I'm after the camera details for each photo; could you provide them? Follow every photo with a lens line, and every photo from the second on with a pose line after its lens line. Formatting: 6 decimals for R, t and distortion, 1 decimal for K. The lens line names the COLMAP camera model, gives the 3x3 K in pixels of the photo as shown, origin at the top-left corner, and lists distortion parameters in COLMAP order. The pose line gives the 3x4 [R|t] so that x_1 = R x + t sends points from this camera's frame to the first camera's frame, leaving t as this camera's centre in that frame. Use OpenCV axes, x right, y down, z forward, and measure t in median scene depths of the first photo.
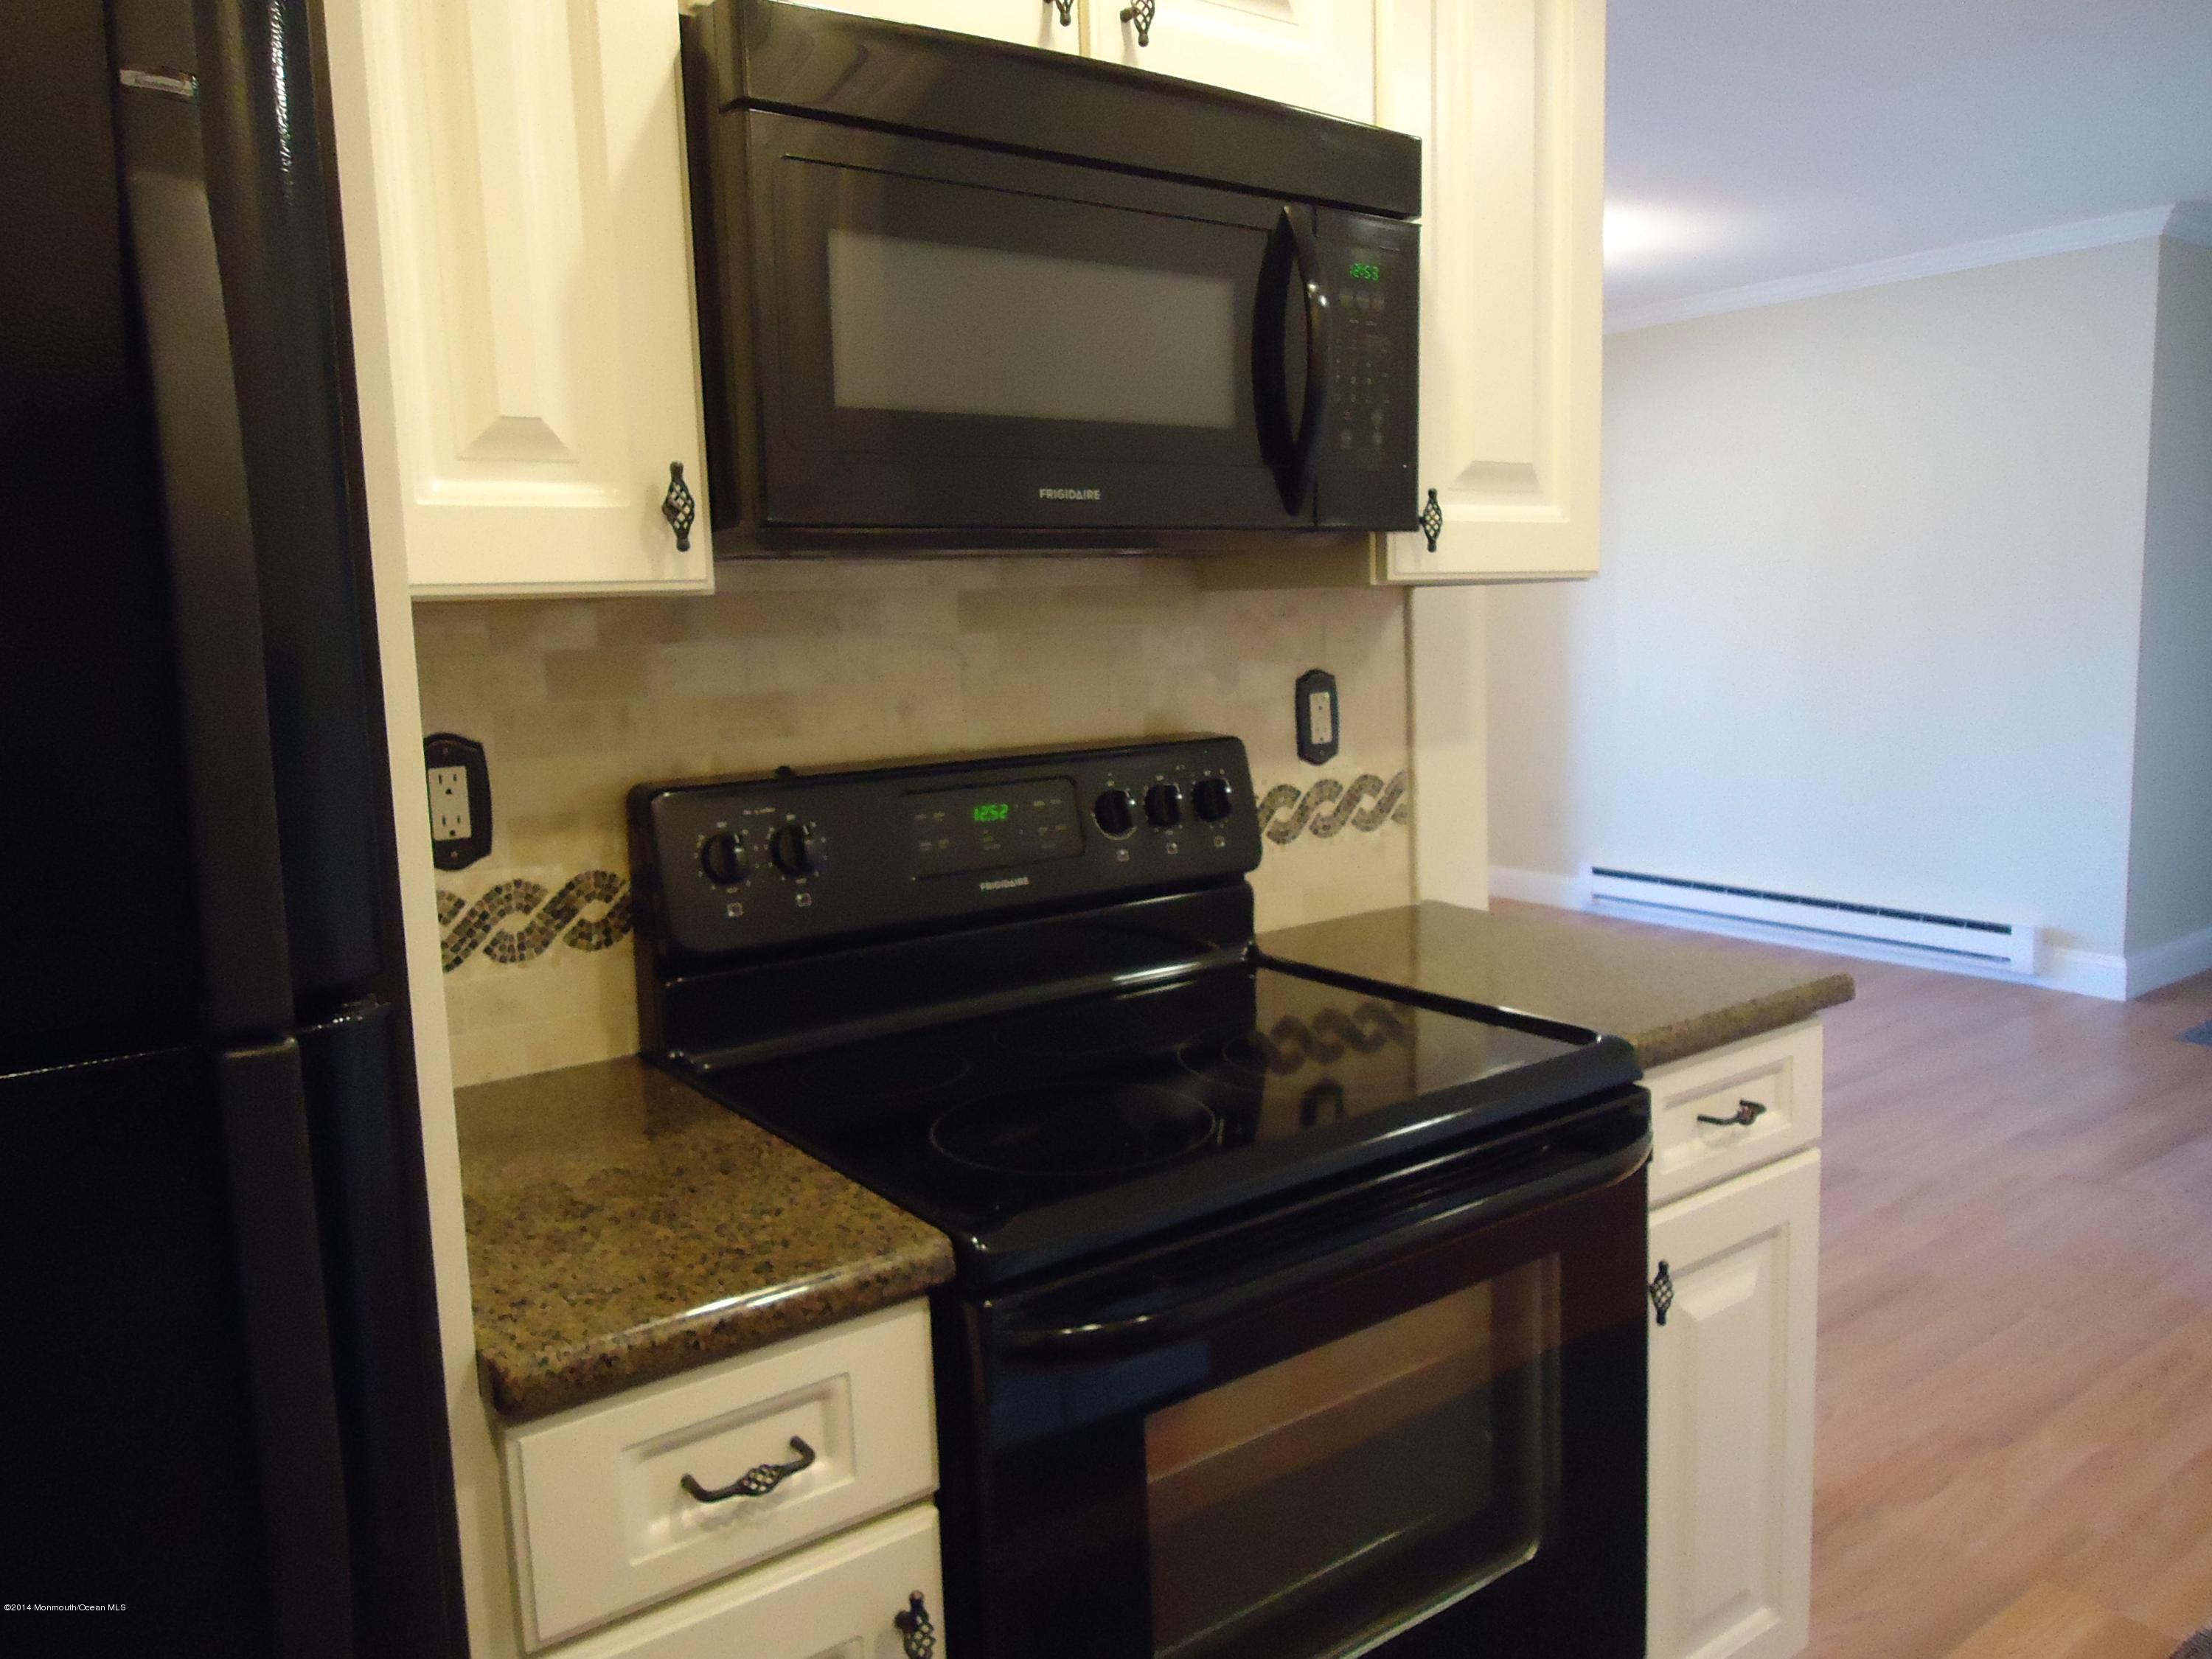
lens RADIAL K [[1620.2, 0, 1110.9], [0, 1620.2, 813.3], [0, 0, 1]] dist [-0.008767, 0.000173]
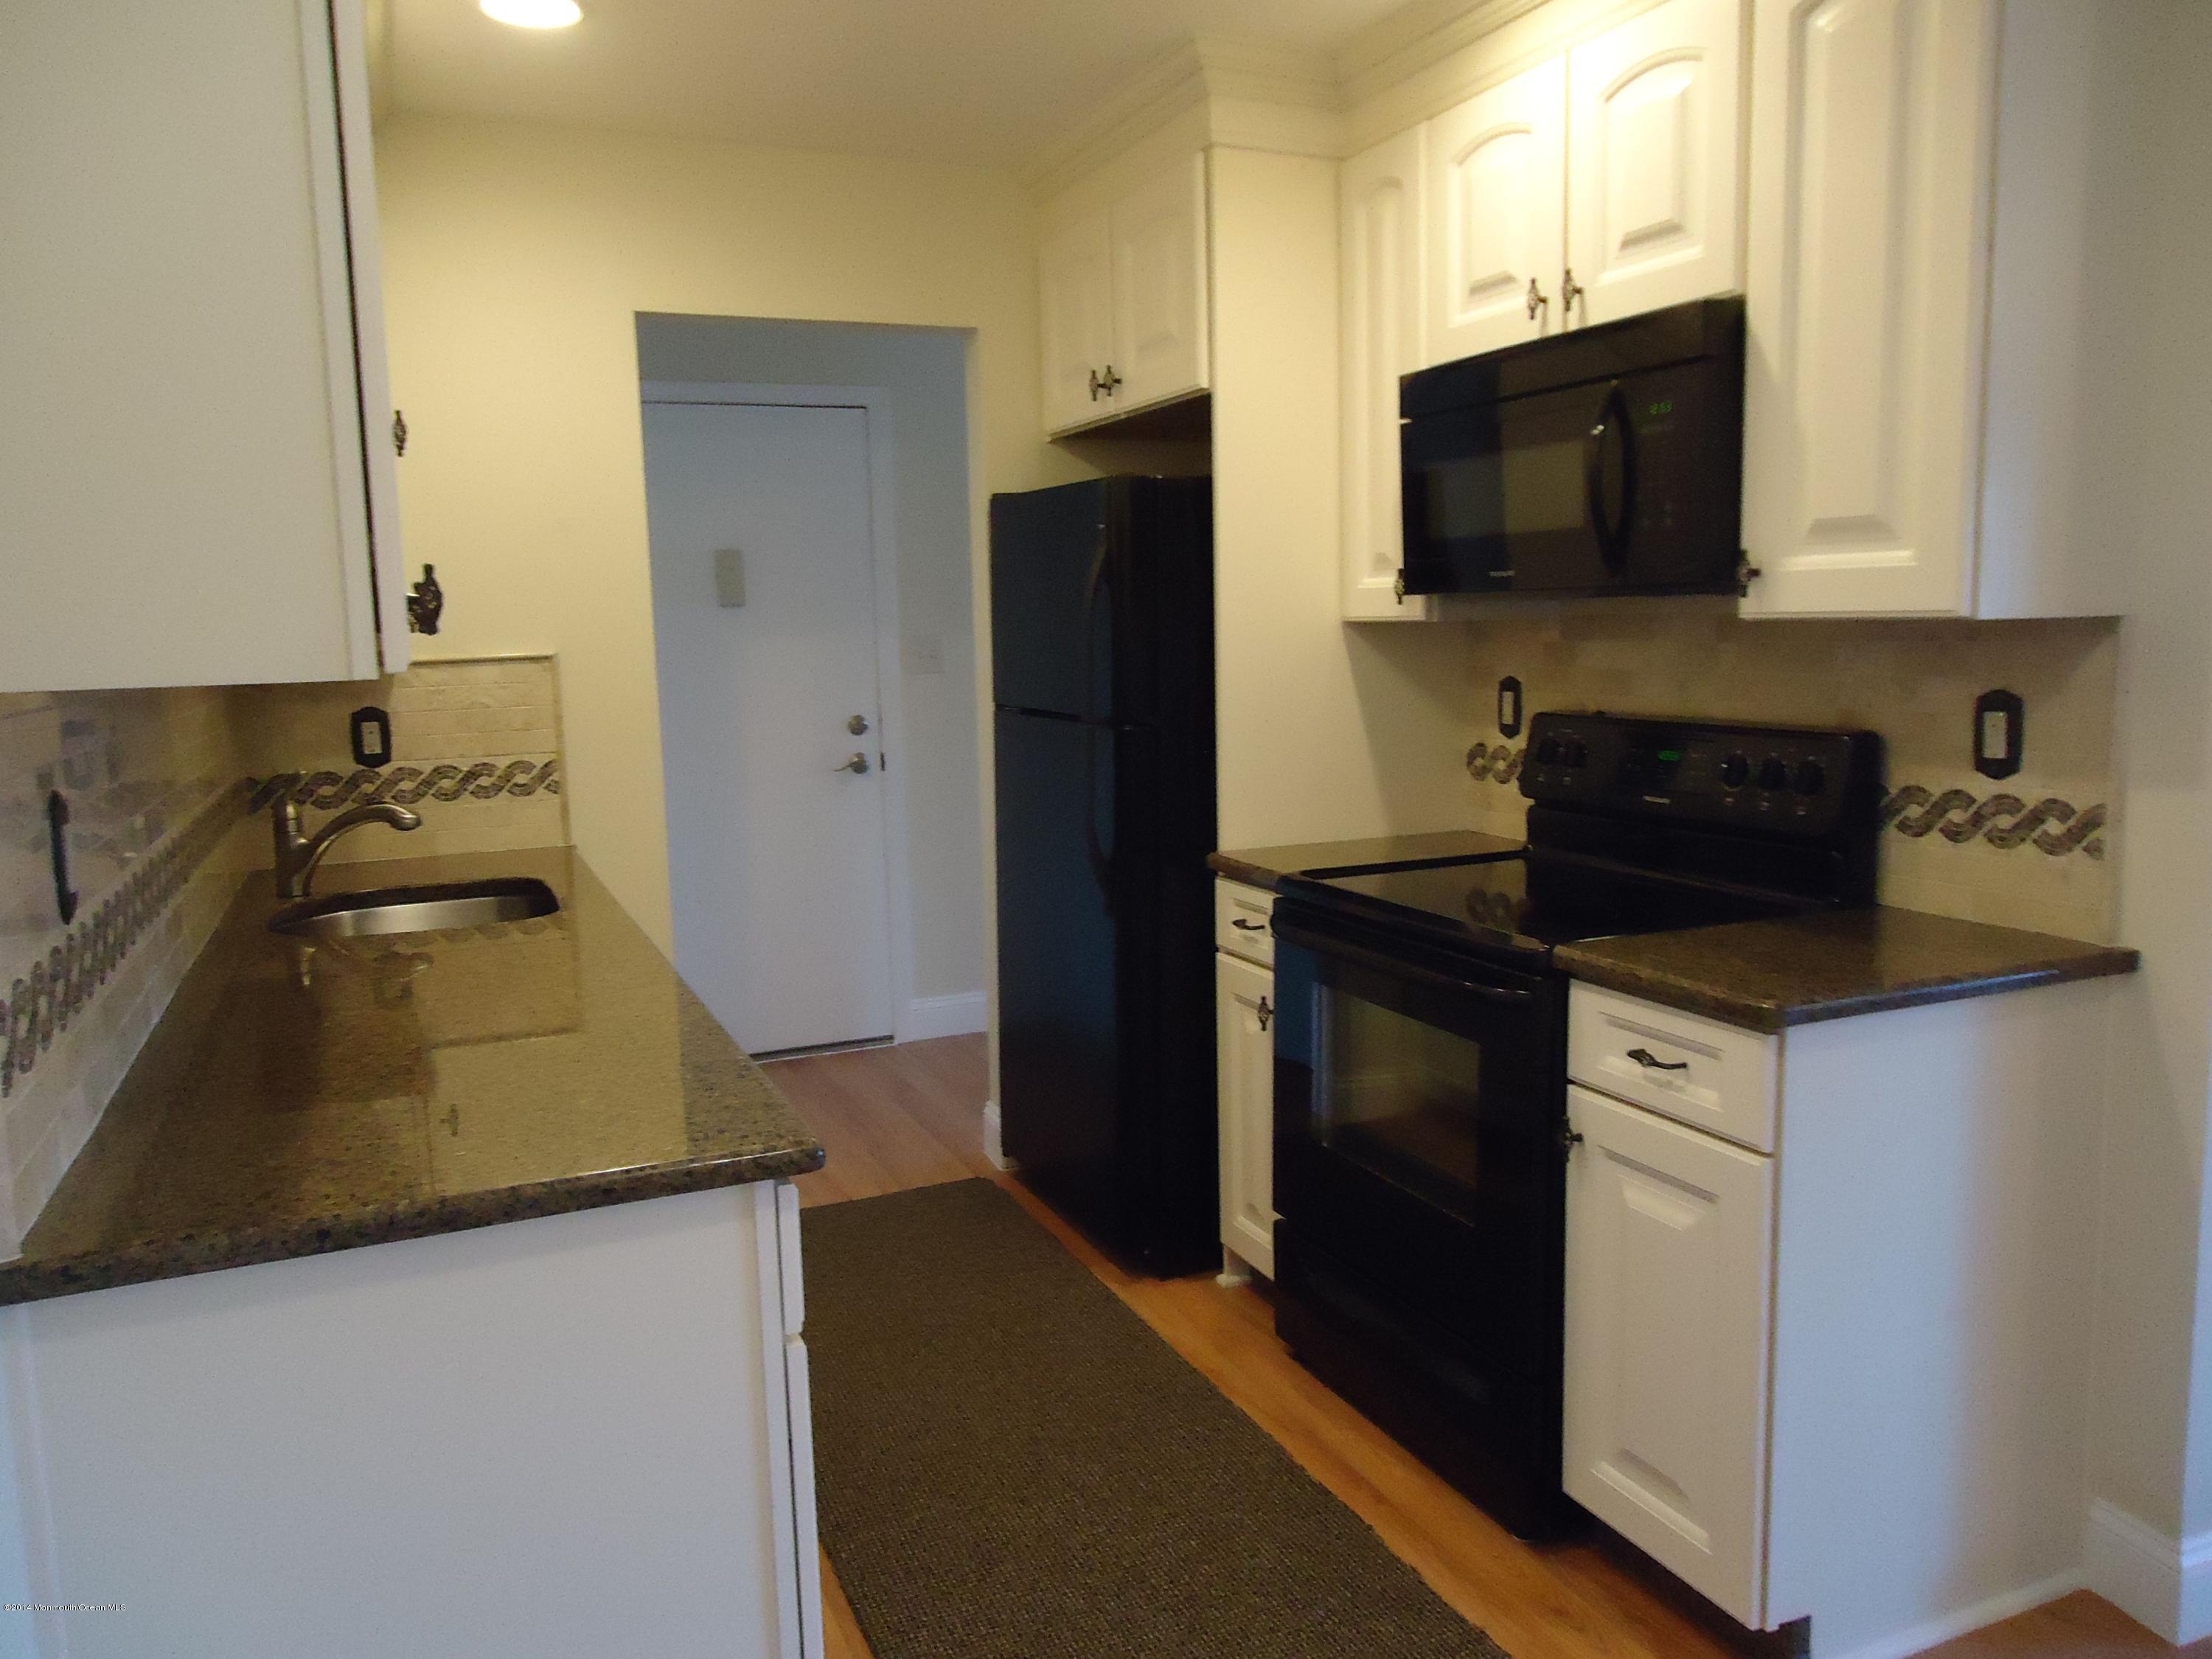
lens RADIAL K [[1620.2, 0, 1110.9], [0, 1620.2, 813.3], [0, 0, 1]] dist [-0.008767, 0.000173]
pose [[-0.209475, 0.150693, -0.966132, 1.649815], [-0.096547, 0.980038, 0.173795, -0.175298], [0.973036, 0.129683, -0.190744, 0.808663]]
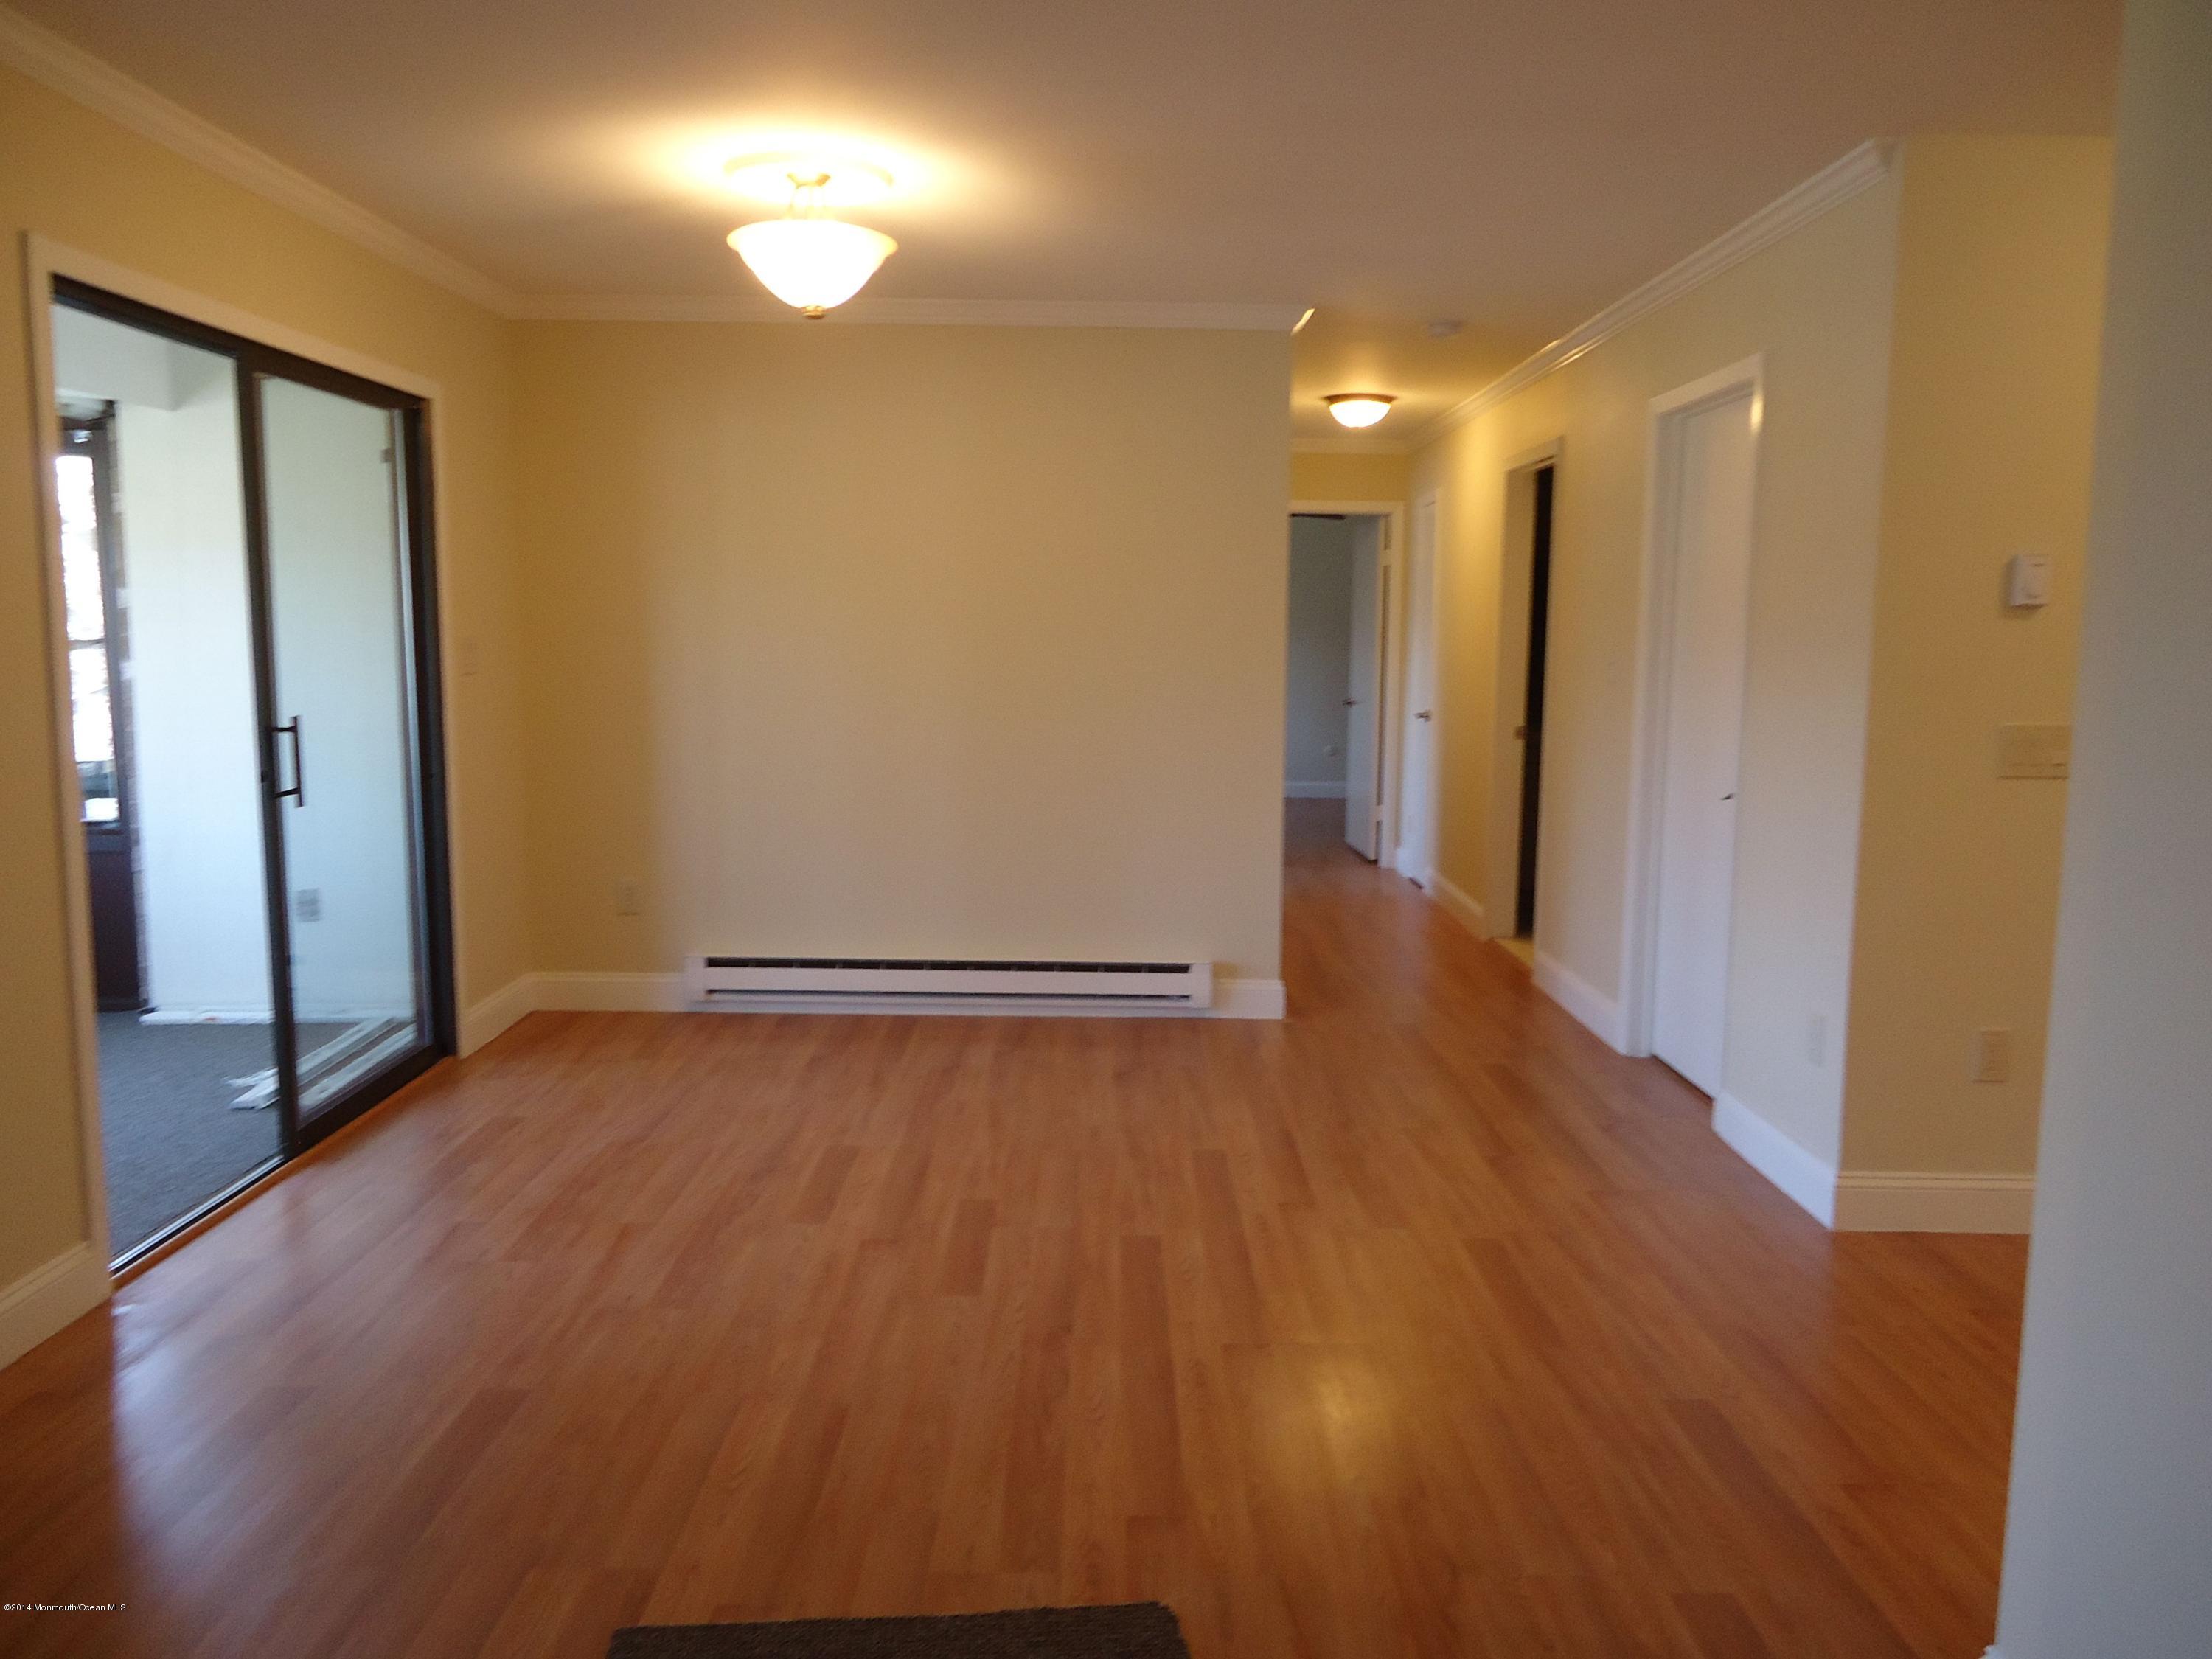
lens RADIAL K [[1620.2, 0, 1110.9], [0, 1620.2, 813.3], [0, 0, 1]] dist [-0.008767, 0.000173]
pose [[0.591137, -0.059936, 0.804341, -1.018347], [0.076699, 0.996893, 0.017916, -0.165619], [-0.802916, 0.051102, 0.593898, 1.355420]]
